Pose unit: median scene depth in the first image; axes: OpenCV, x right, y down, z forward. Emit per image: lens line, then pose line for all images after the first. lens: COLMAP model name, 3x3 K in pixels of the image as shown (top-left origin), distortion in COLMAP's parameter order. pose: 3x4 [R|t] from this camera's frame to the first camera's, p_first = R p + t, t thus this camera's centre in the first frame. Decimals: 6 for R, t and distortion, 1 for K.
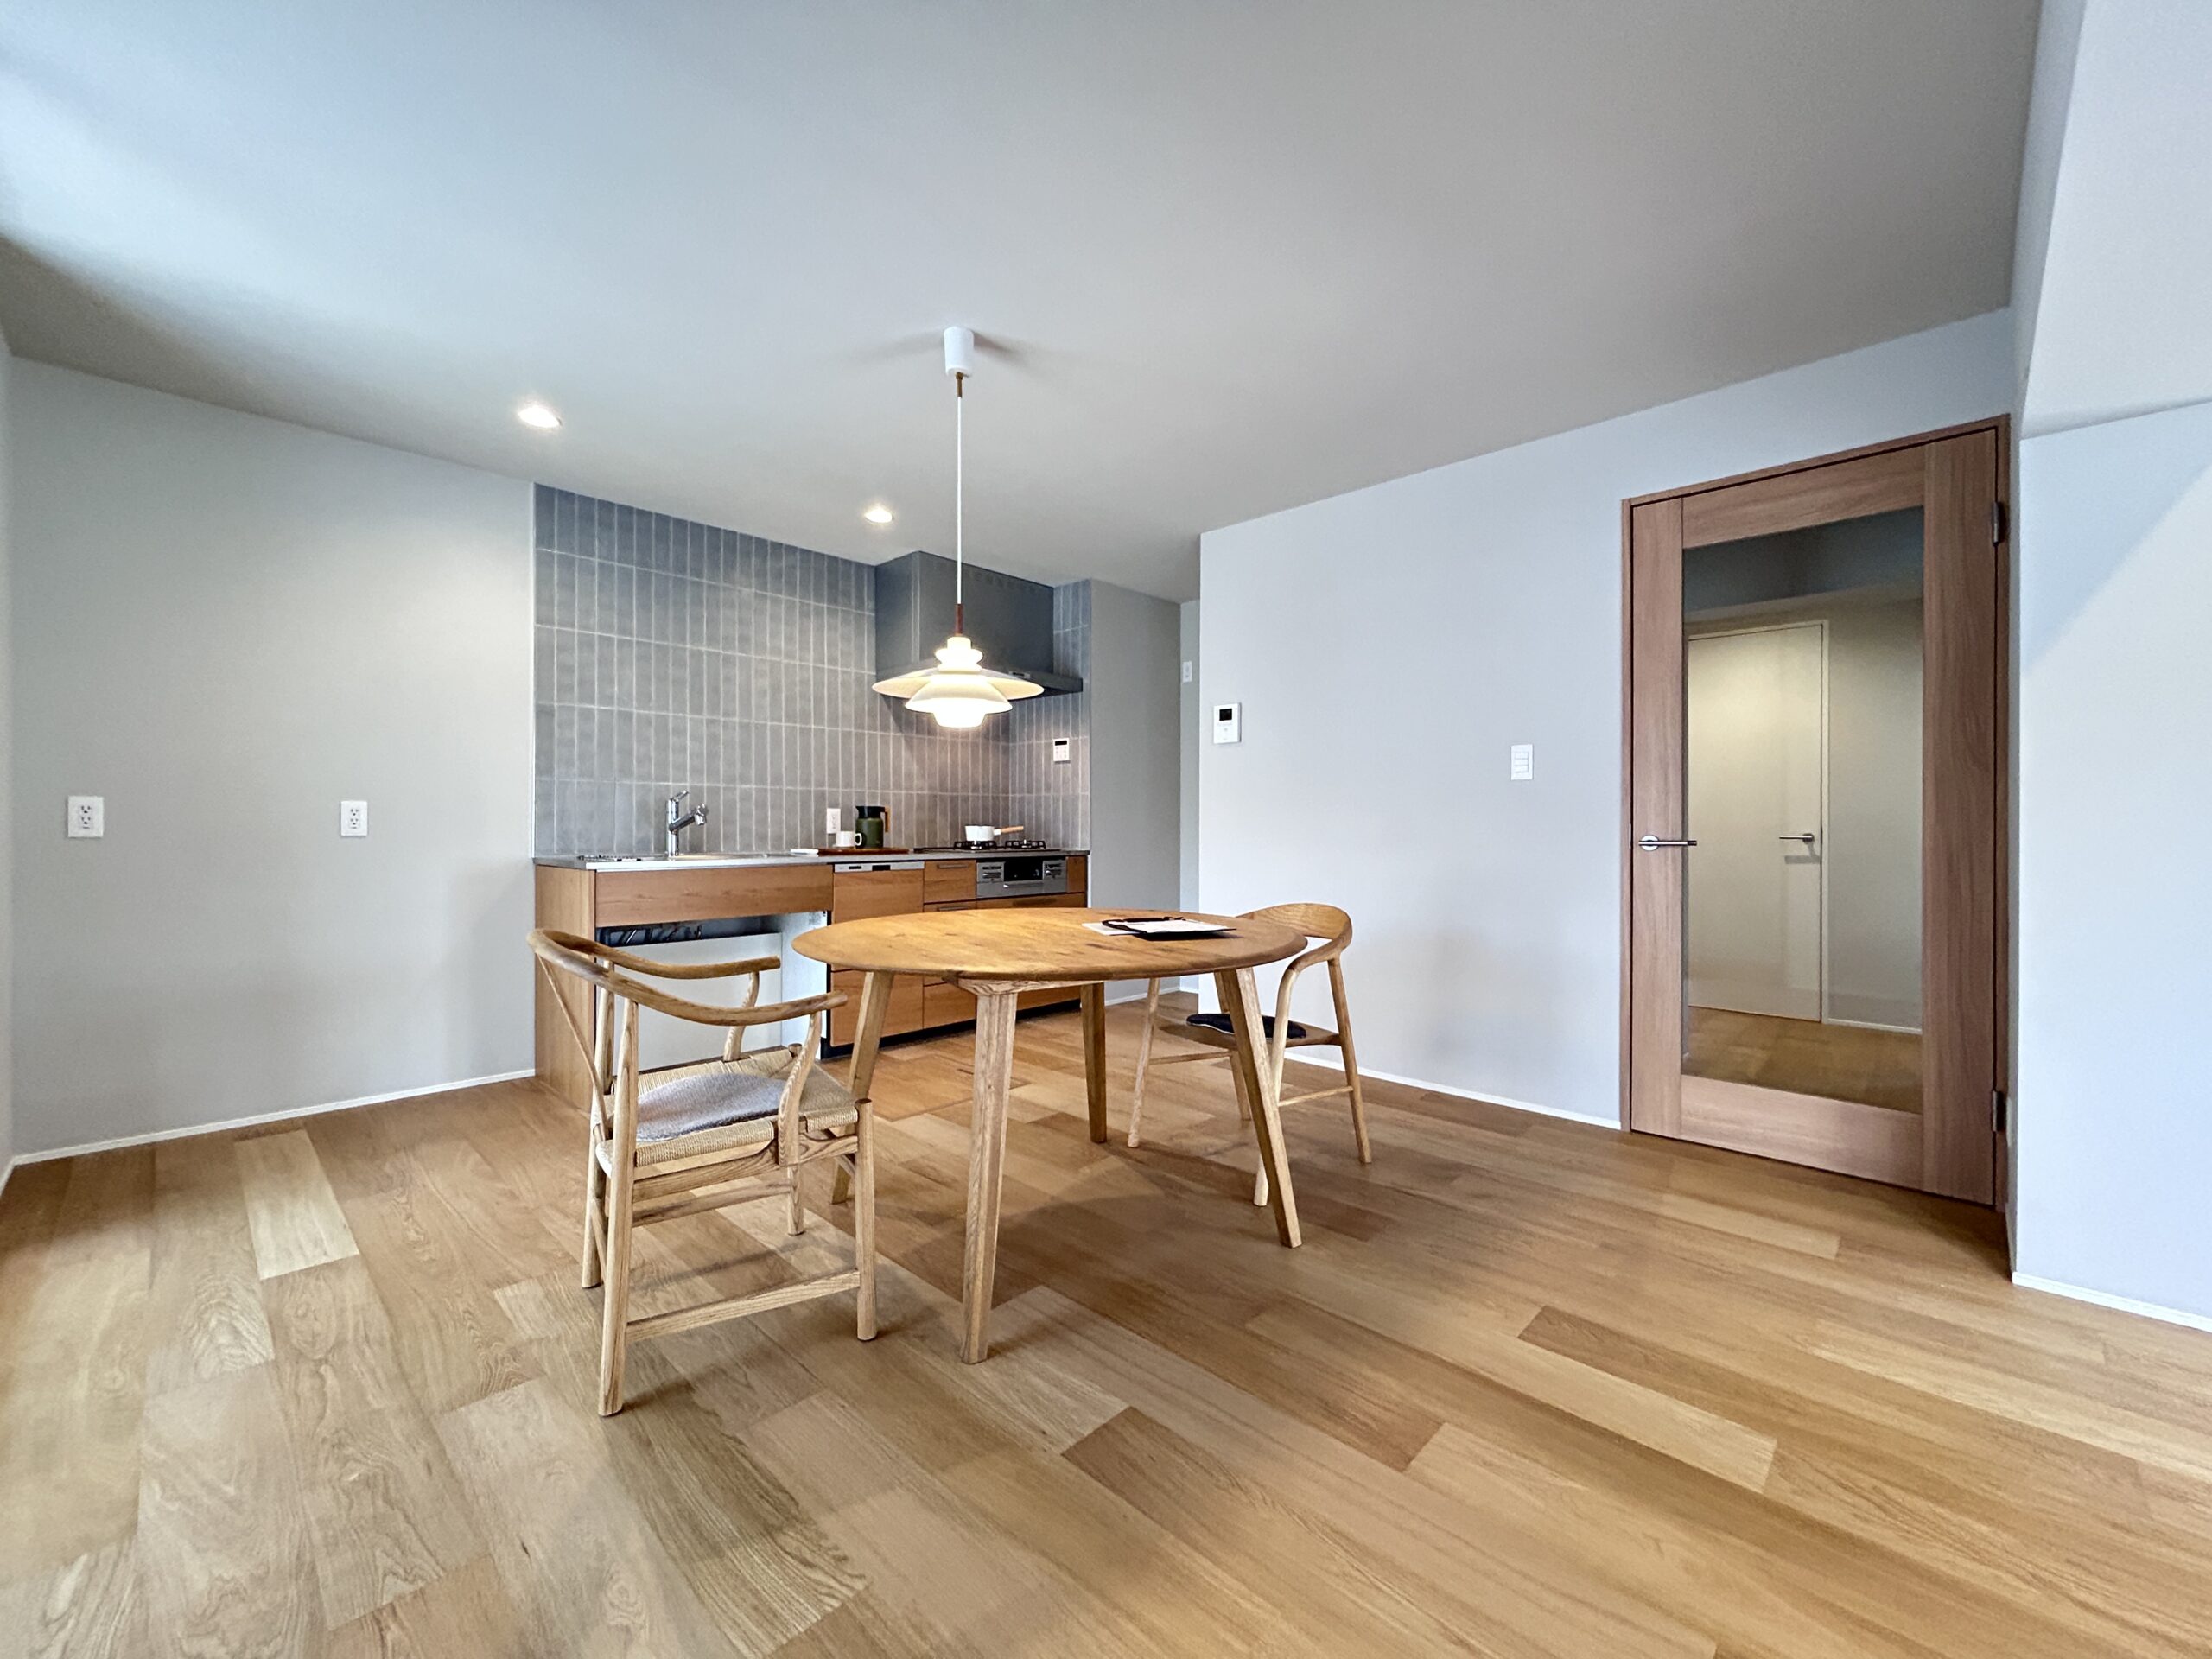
lens RADIAL K [[890.0, 0, 1101.1], [0, 890.0, 825.5], [0, 0, 1]] dist [-0.001627, -0.000081]
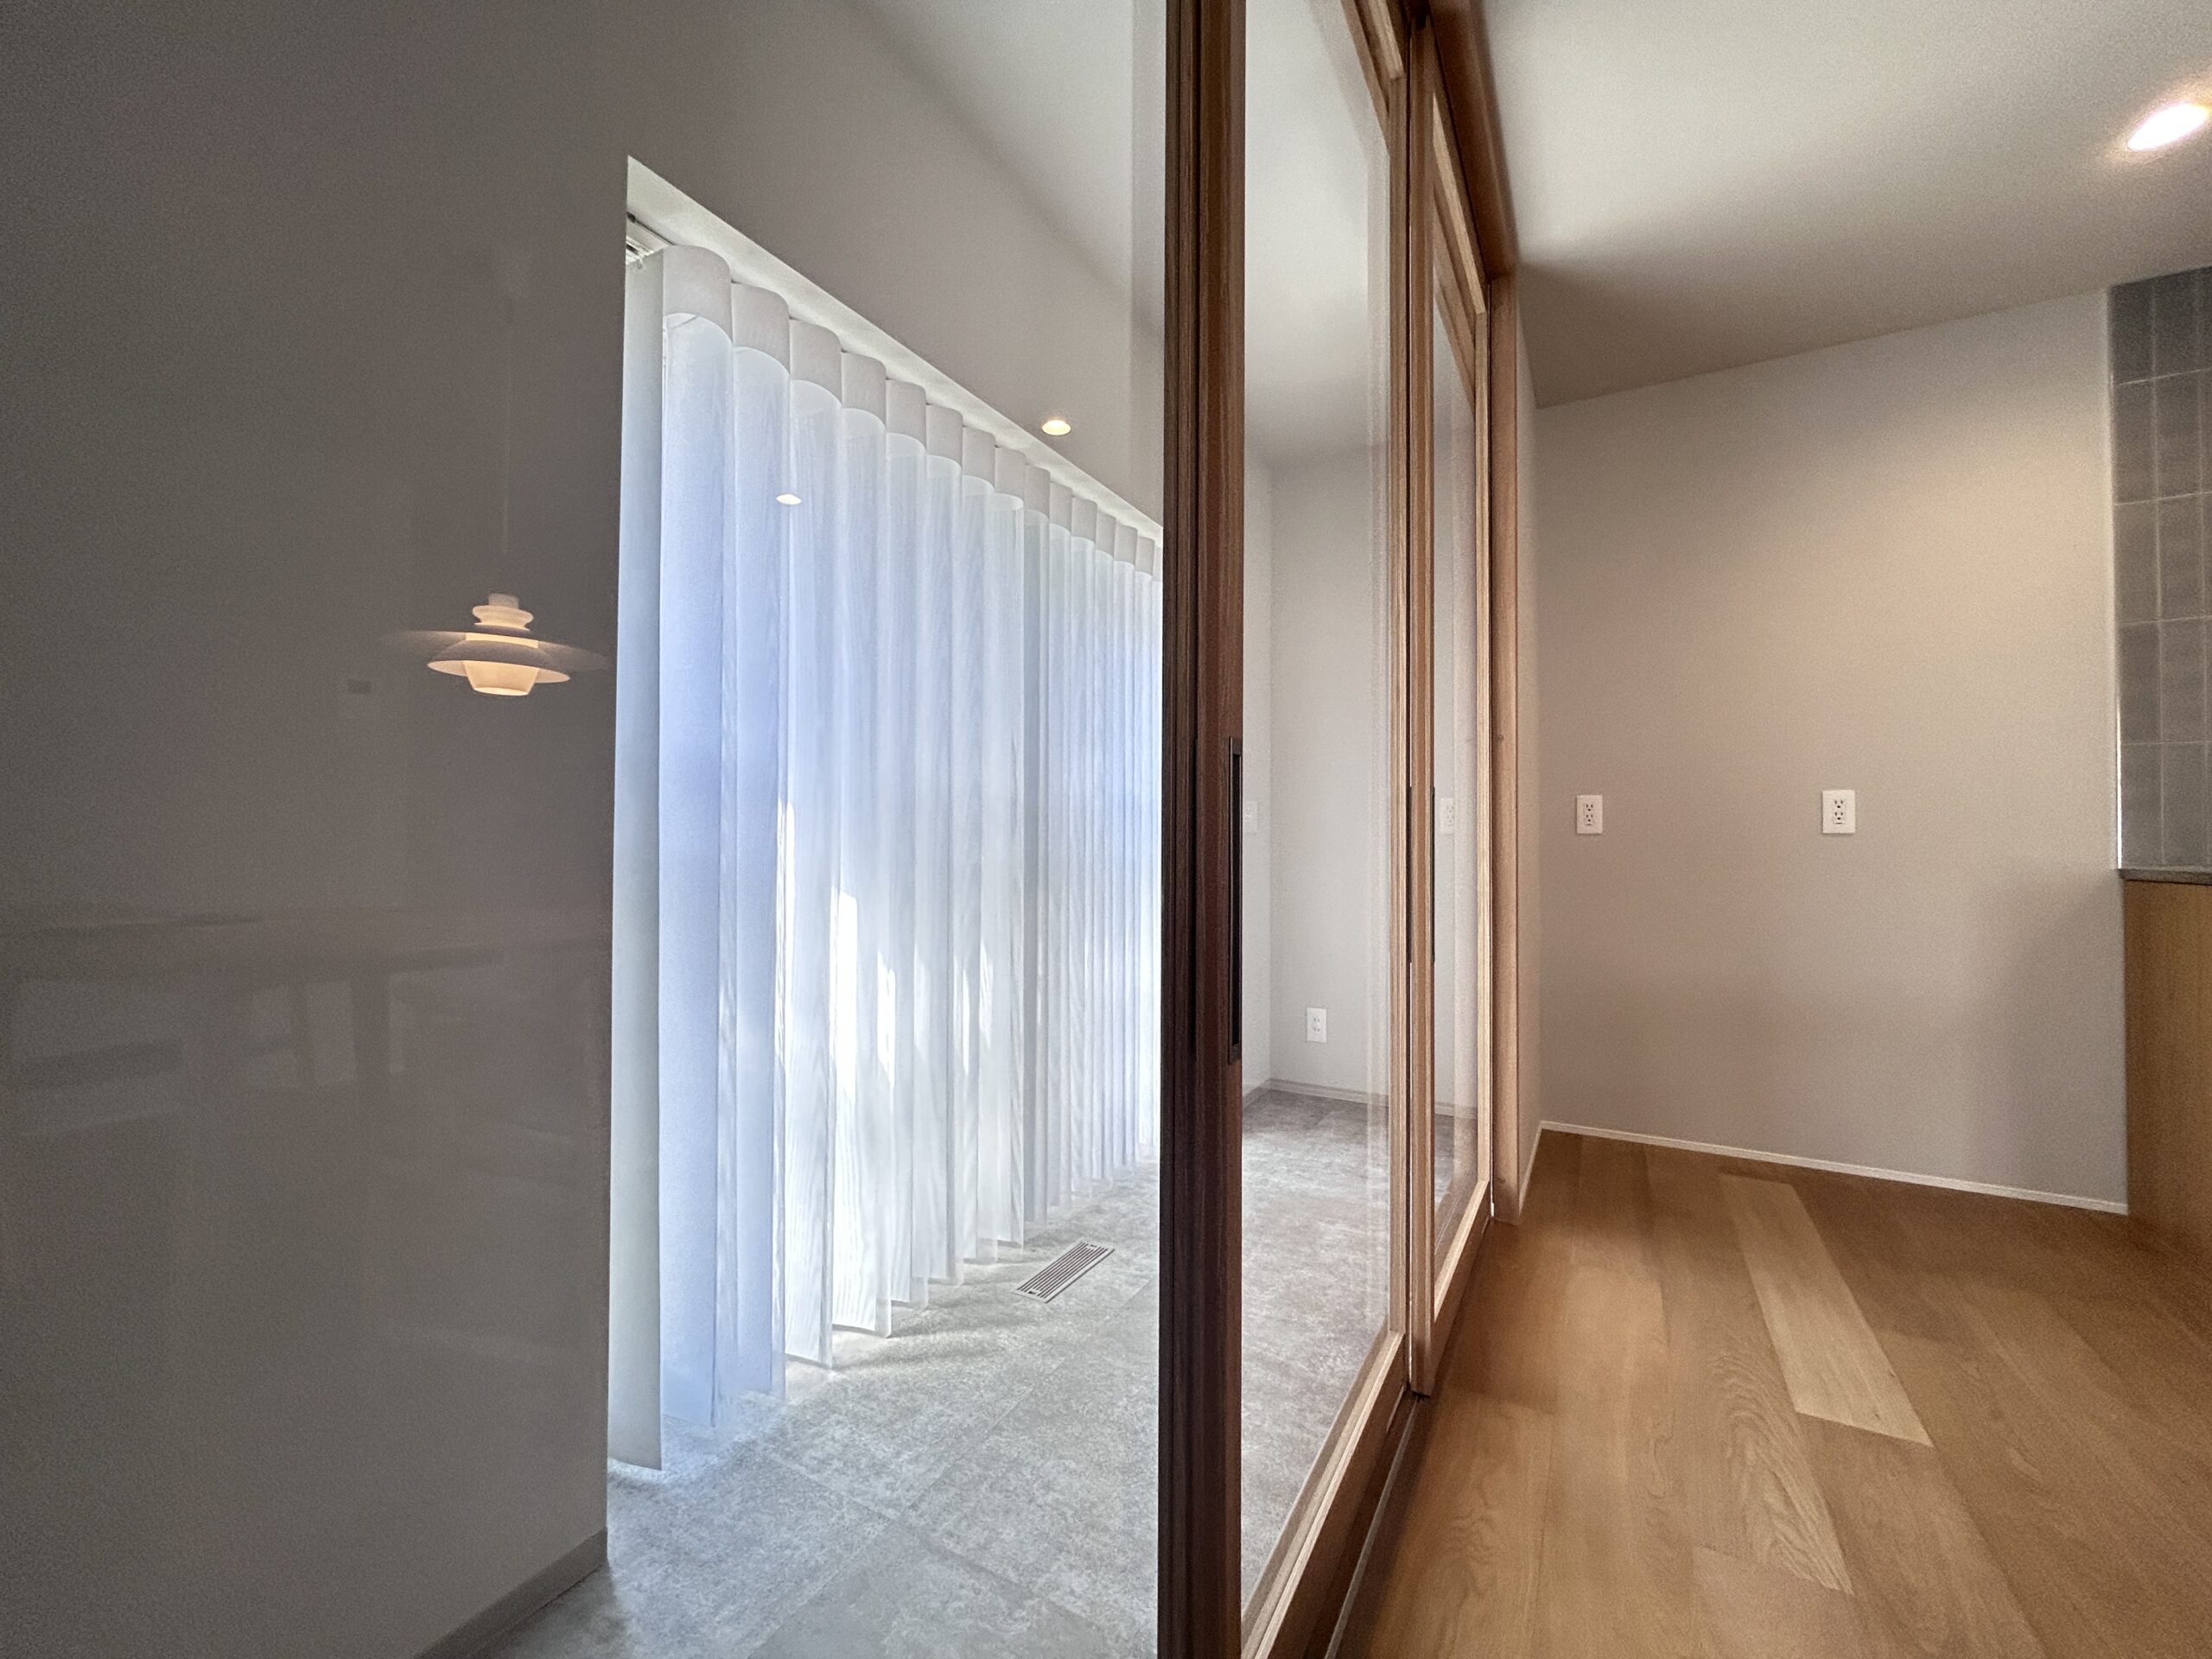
lens RADIAL K [[890.0, 0, 1101.1], [0, 890.0, 825.5], [0, 0, 1]] dist [-0.001627, -0.000081]
pose [[0.241472, -0.018253, -0.970236, -0.177004], [-0.003538, 0.999800, -0.019689, 0.017899], [0.970401, 0.008187, 0.241359, 0.124792]]
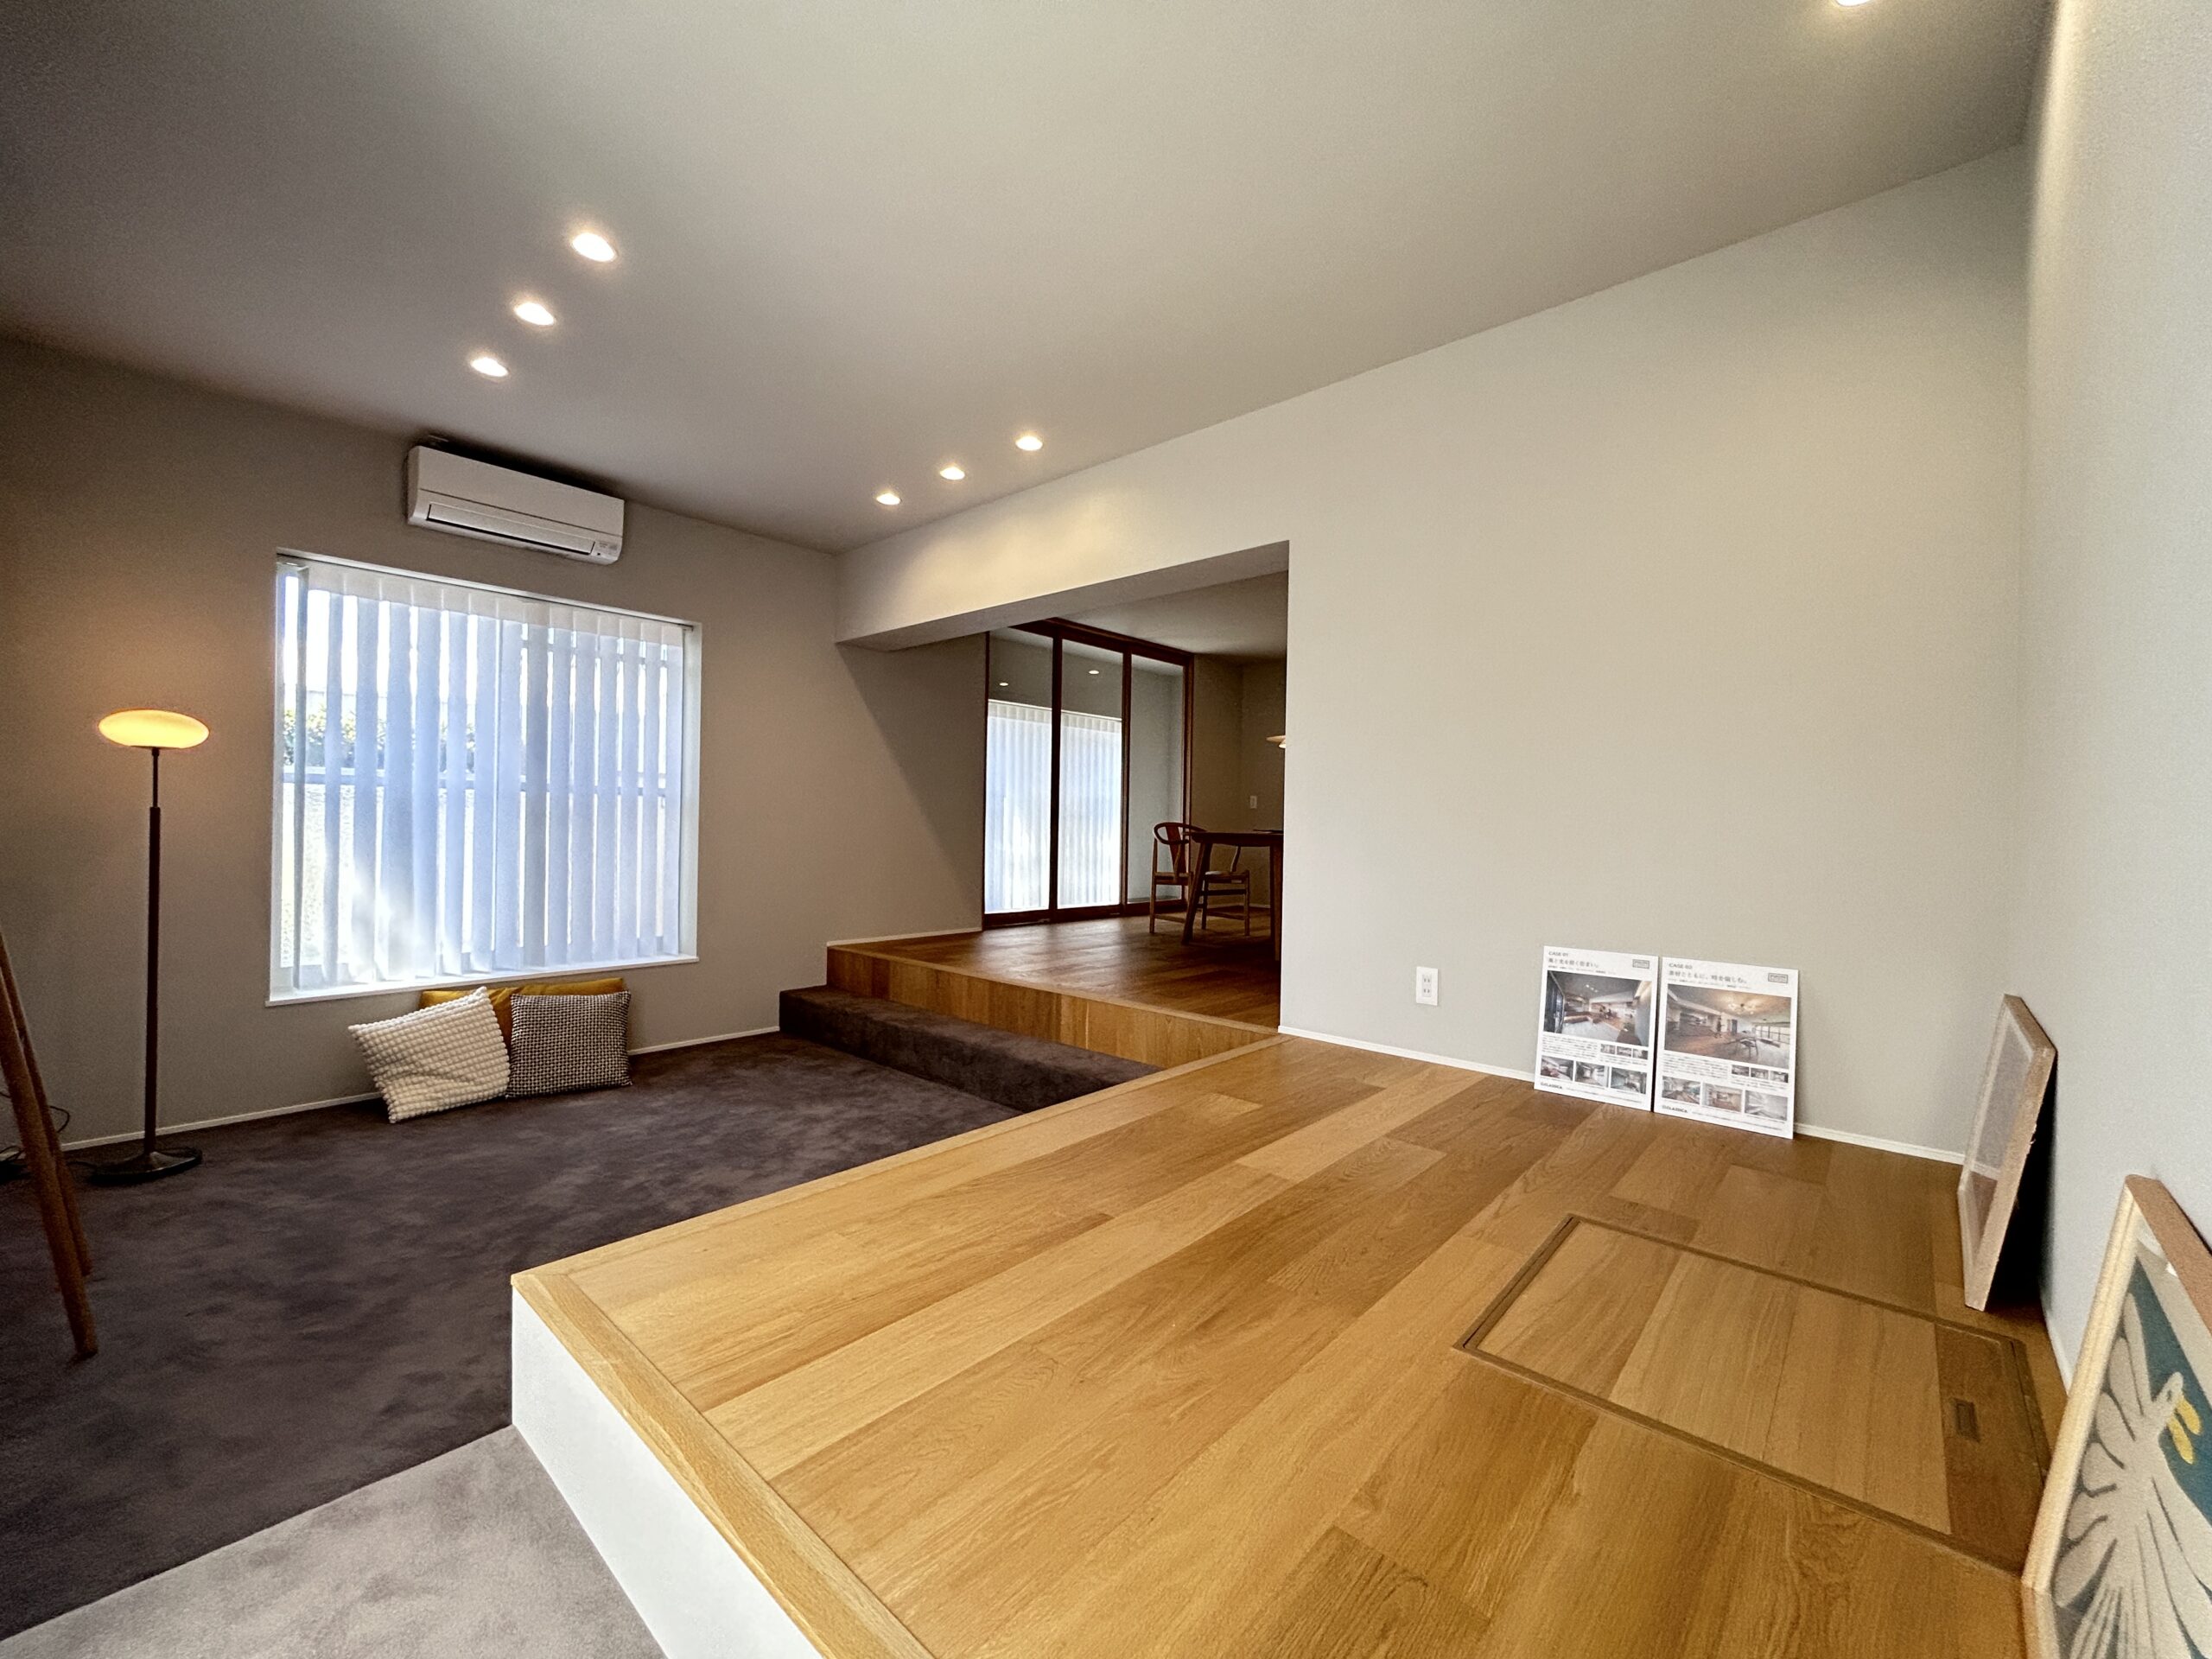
lens RADIAL K [[894.0, 0, 1100.3], [0, 894.0, 833.1], [0, 0, 1]] dist [0.005624, 0.000318]
pose [[0.033889, 0.005381, -0.999411, 1.424464], [-0.015373, 0.999870, 0.004862, 0.063694], [0.999307, 0.015199, 0.033967, 0.230135]]
